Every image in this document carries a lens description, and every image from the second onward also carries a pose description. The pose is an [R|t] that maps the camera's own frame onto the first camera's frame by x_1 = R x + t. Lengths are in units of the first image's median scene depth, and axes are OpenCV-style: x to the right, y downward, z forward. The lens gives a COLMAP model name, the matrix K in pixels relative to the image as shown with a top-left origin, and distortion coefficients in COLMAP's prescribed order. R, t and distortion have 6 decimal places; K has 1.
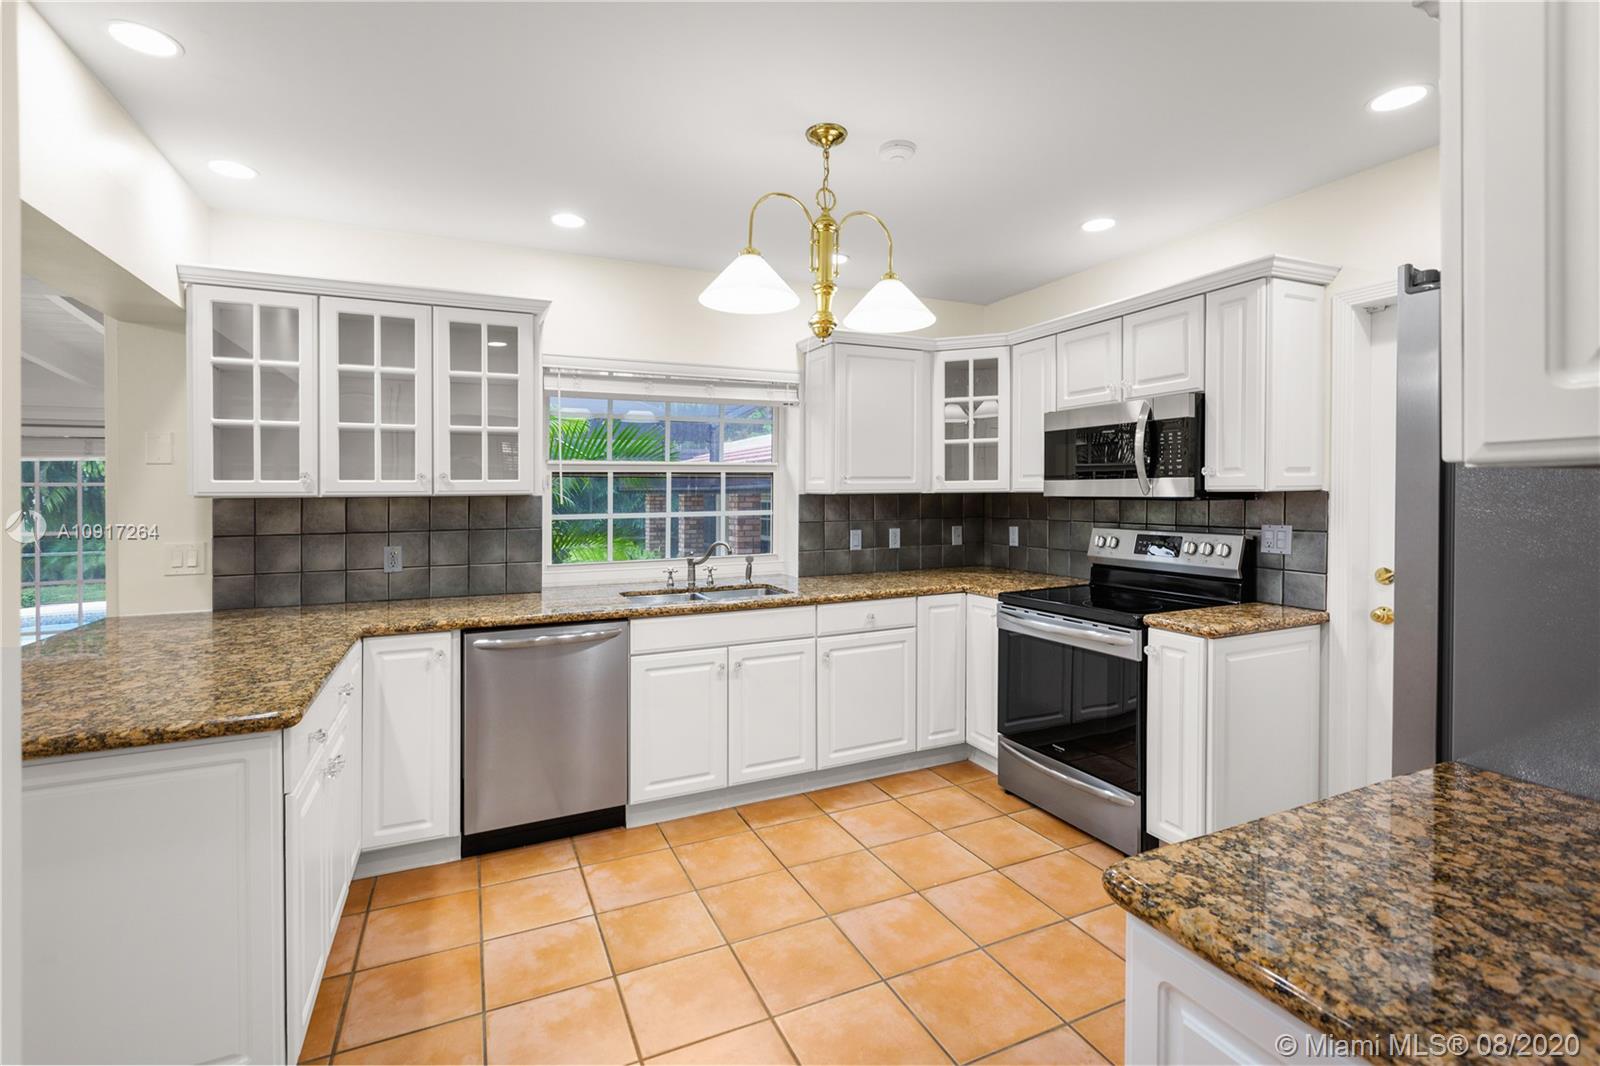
lens RADIAL K [[726.0, 0, 796.8], [0, 726.0, 496.6], [0, 0, 1]] dist [-0.001582, -0.000199]
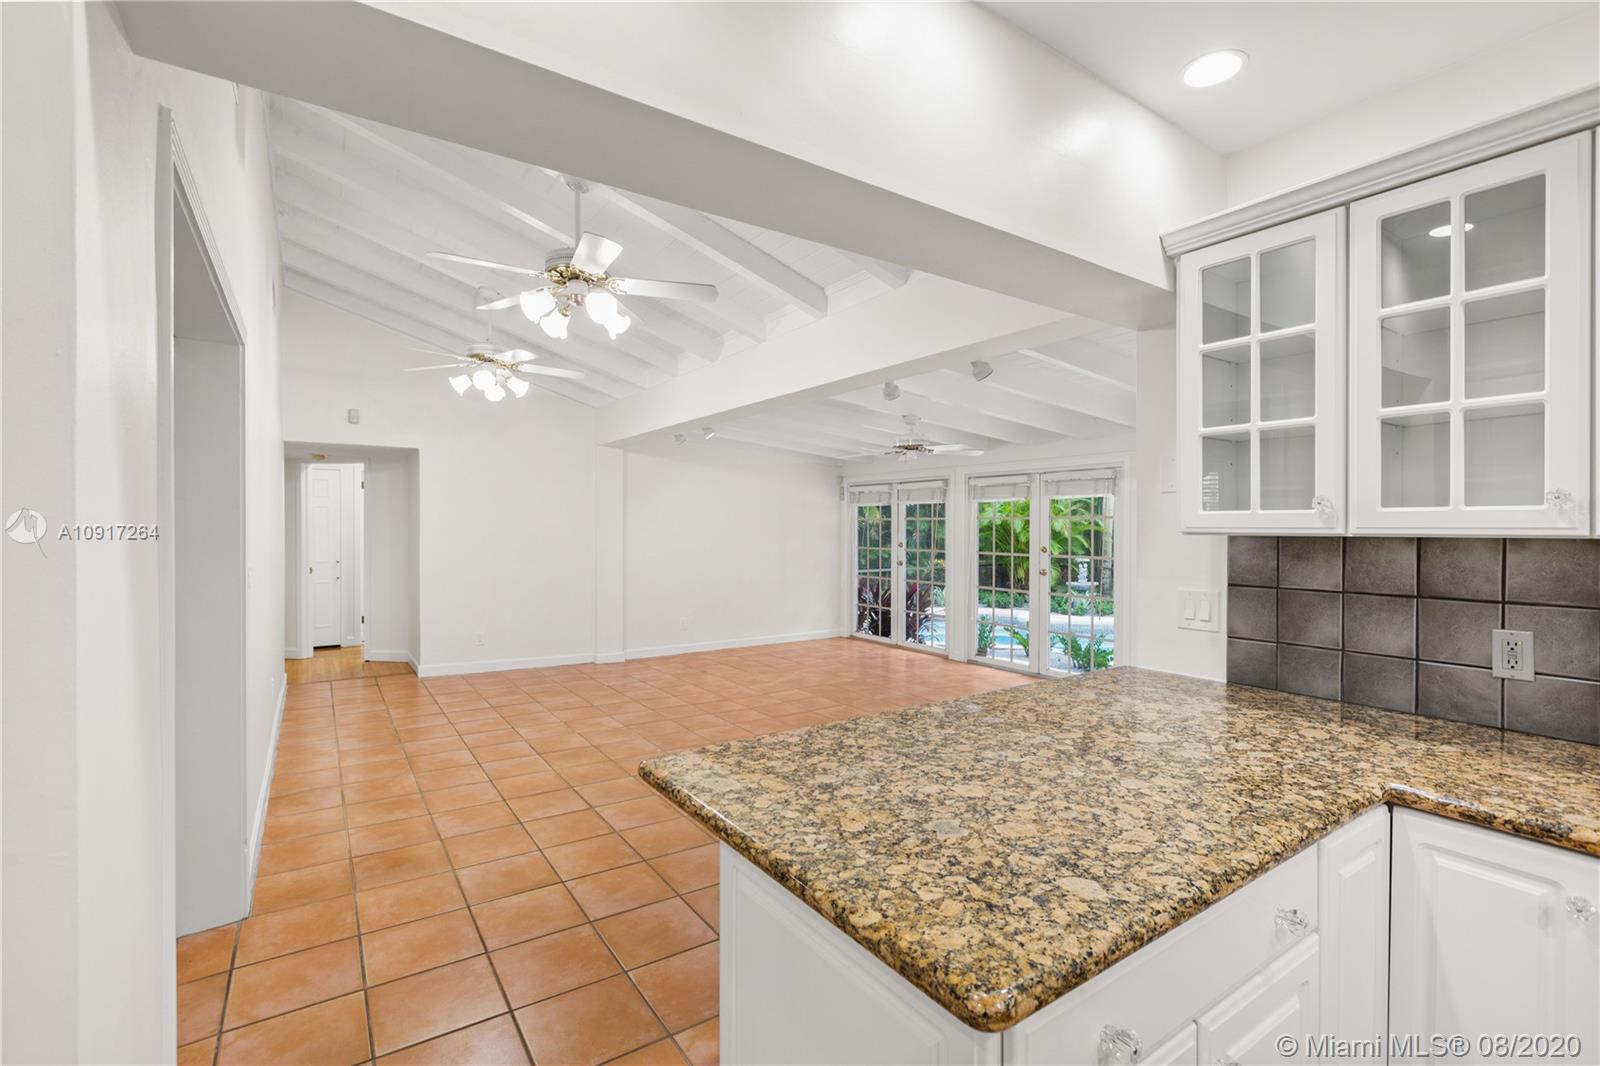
lens RADIAL K [[721.4, 0, 800.1], [0, 721.4, 522.8], [0, 0, 1]] dist [-0.000987, -0.000194]
pose [[0.169945, 0.003874, -0.985446, -0.129092], [-0.006665, 0.999974, 0.002781, -0.008507], [0.985431, 0.006095, 0.169966, 0.408064]]
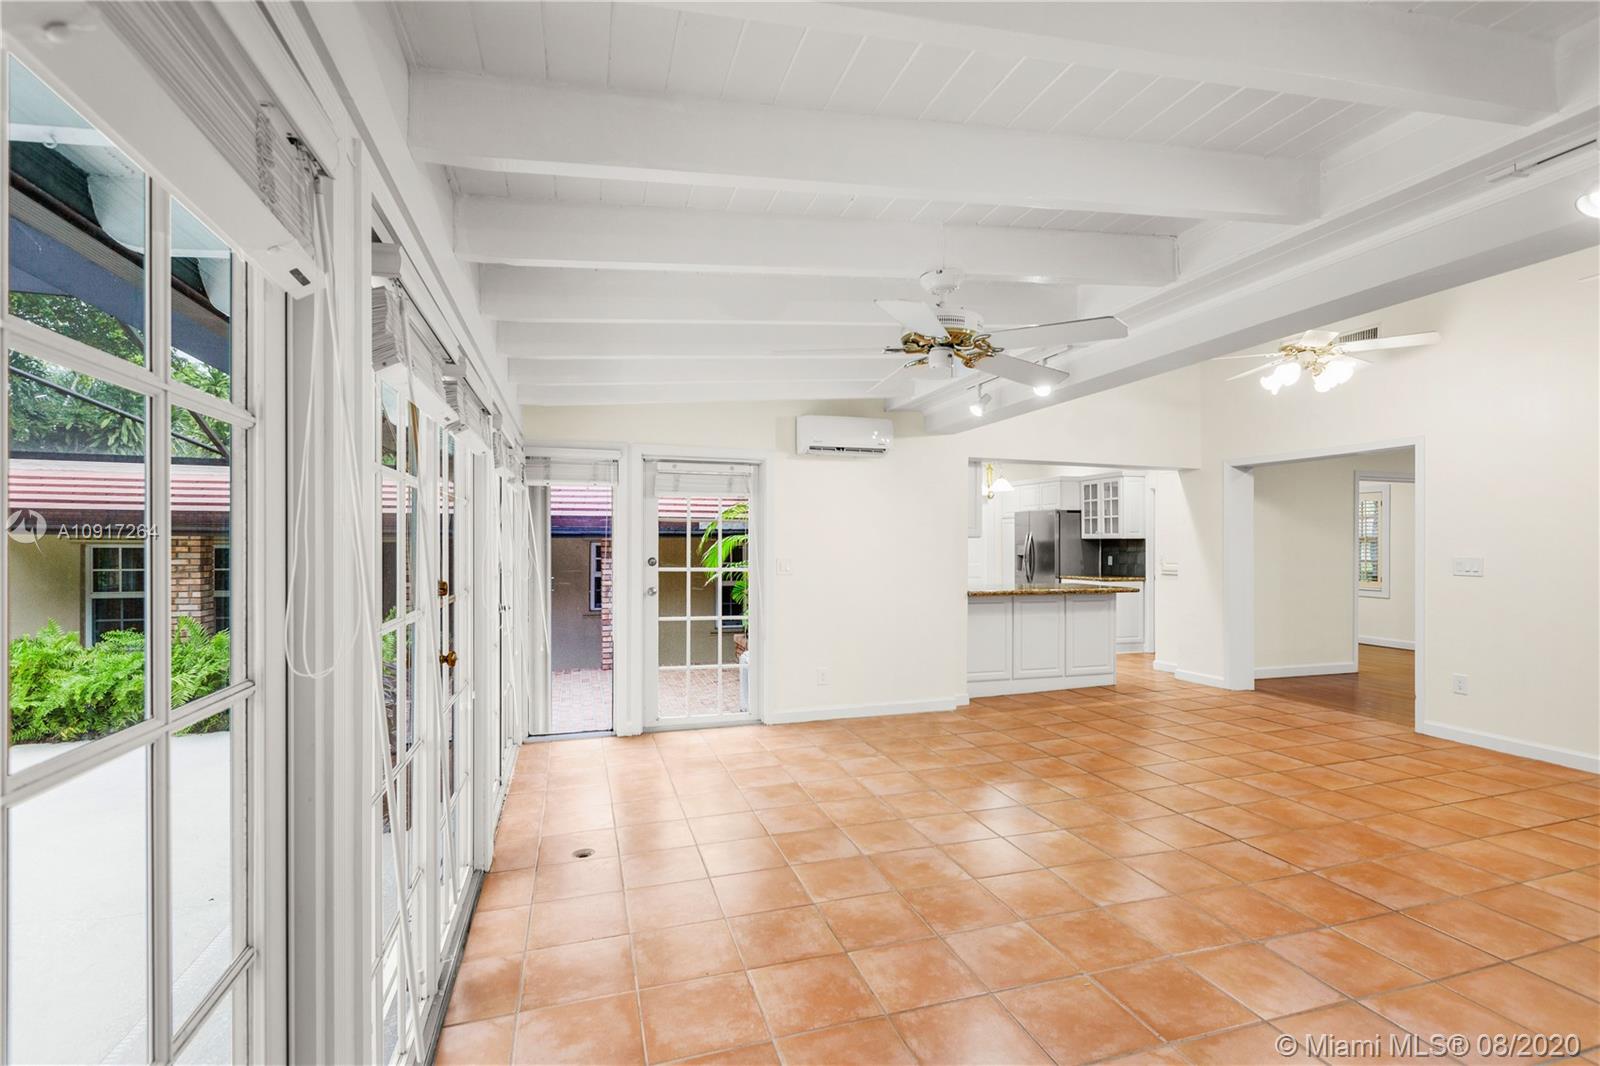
lens RADIAL K [[735.9, 0, 799.7], [0, 735.9, 545.7], [0, 0, 1]] dist [-0.004544, -0.001051]
pose [[0.132468, 0.004435, 0.991177, -2.927062], [0.000752, 0.999989, -0.004575, 0.035517], [-0.991187, 0.001352, 0.132464, 1.098156]]
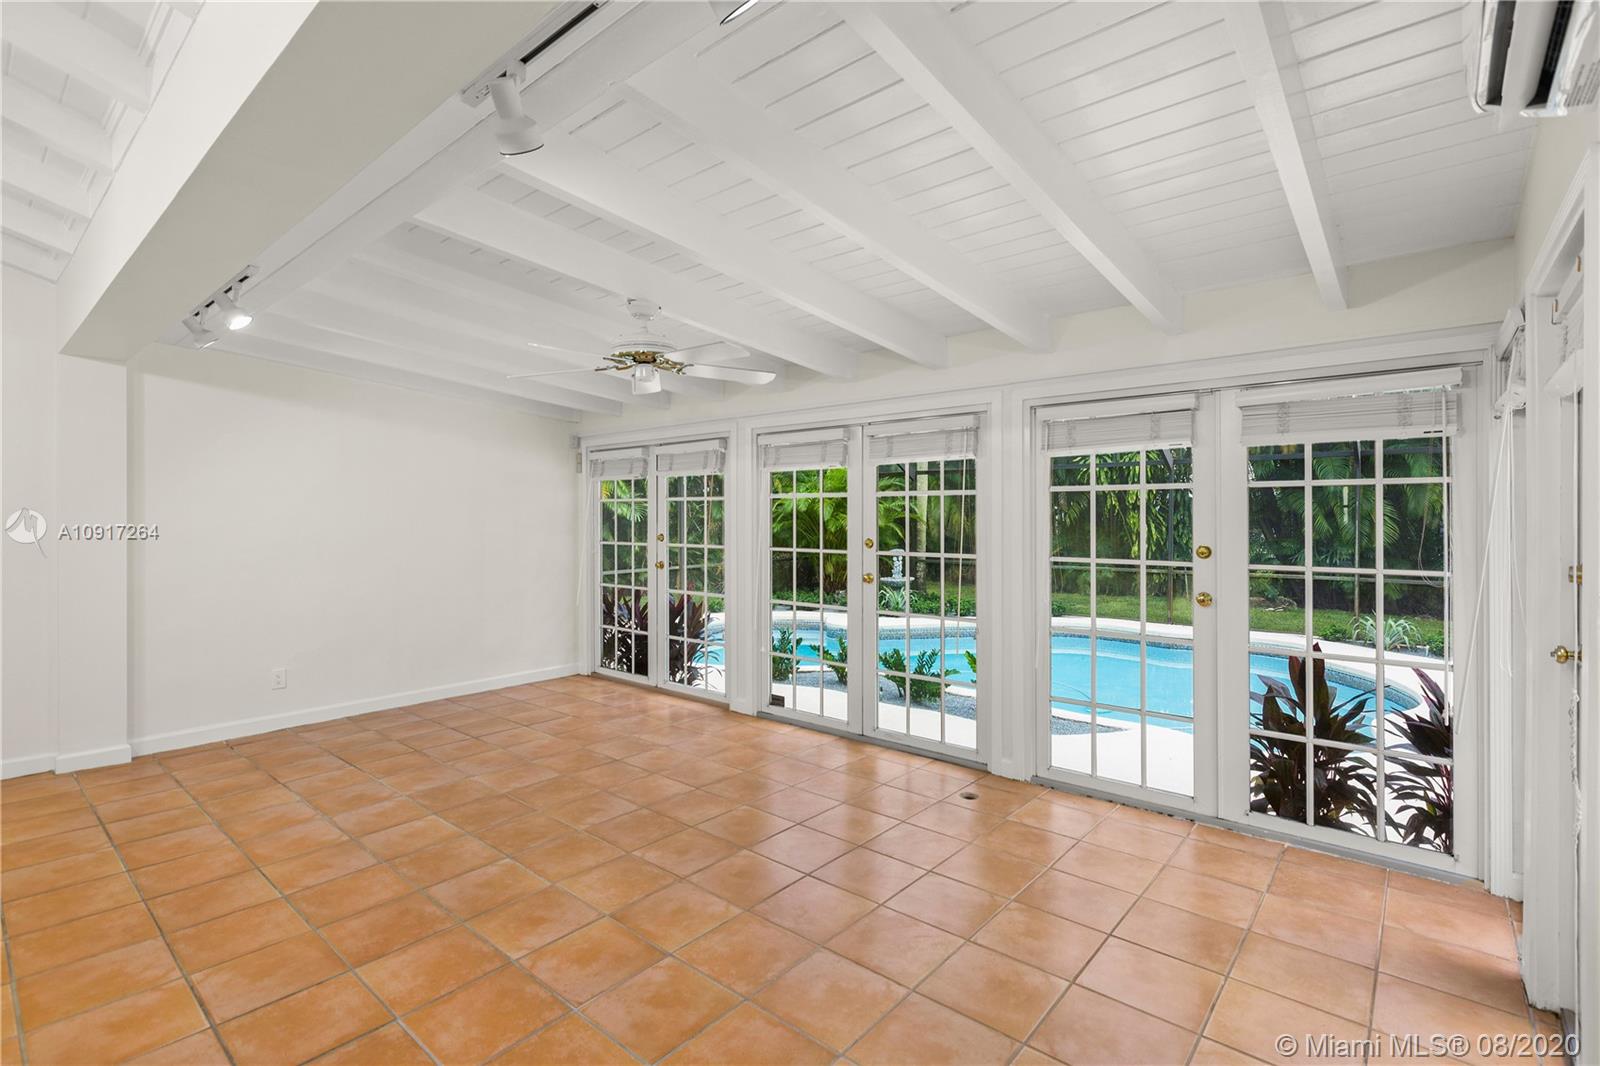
lens RADIAL K [[742.6, 0, 801.8], [0, 742.6, 513.6], [0, 0, 1]] dist [-0.001187, -0.000247]
pose [[0.423081, 0.003107, -0.906087, -0.922654], [-0.002939, 0.999994, 0.002057, 0.014293], [0.906087, 0.001793, 0.423087, 0.786388]]
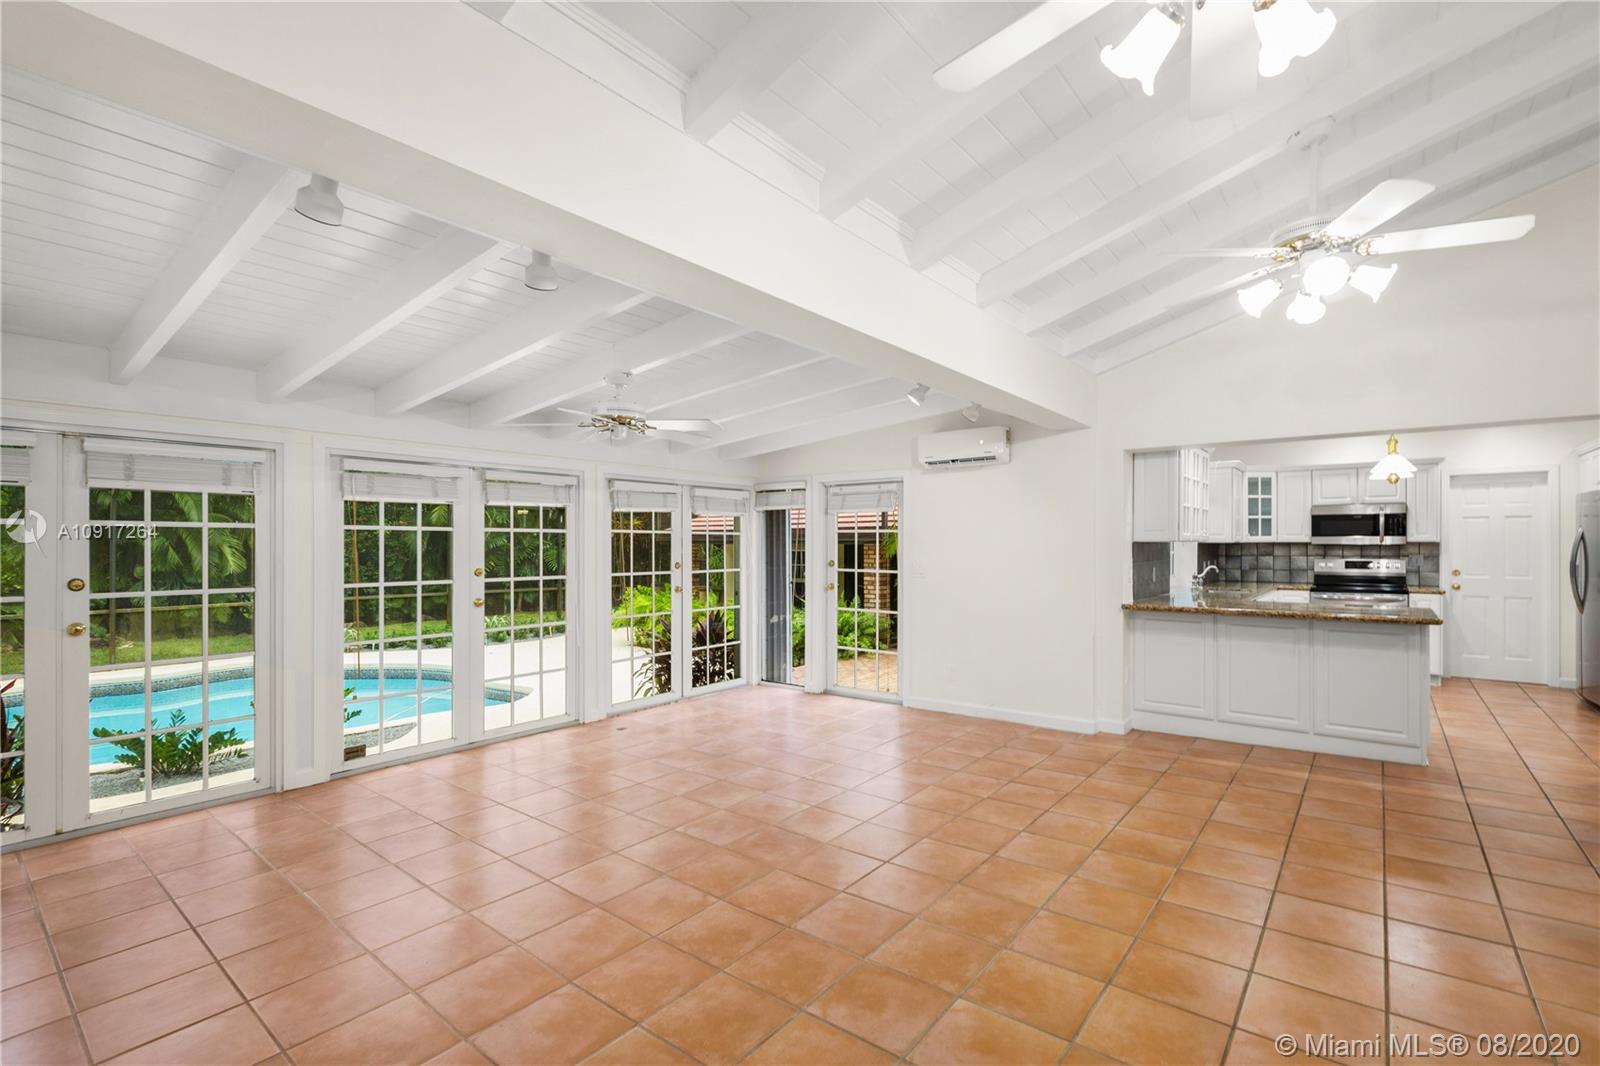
lens RADIAL K [[723.3, 0, 800.0], [0, 723.3, 533.0], [0, 0, 1]] dist [-0.000437, -0.000282]
pose [[0.892184, 0.012025, 0.451512, -2.332890], [-0.002746, 0.999771, -0.021202, 0.019955], [-0.451664, 0.017676, 0.892013, -0.295282]]
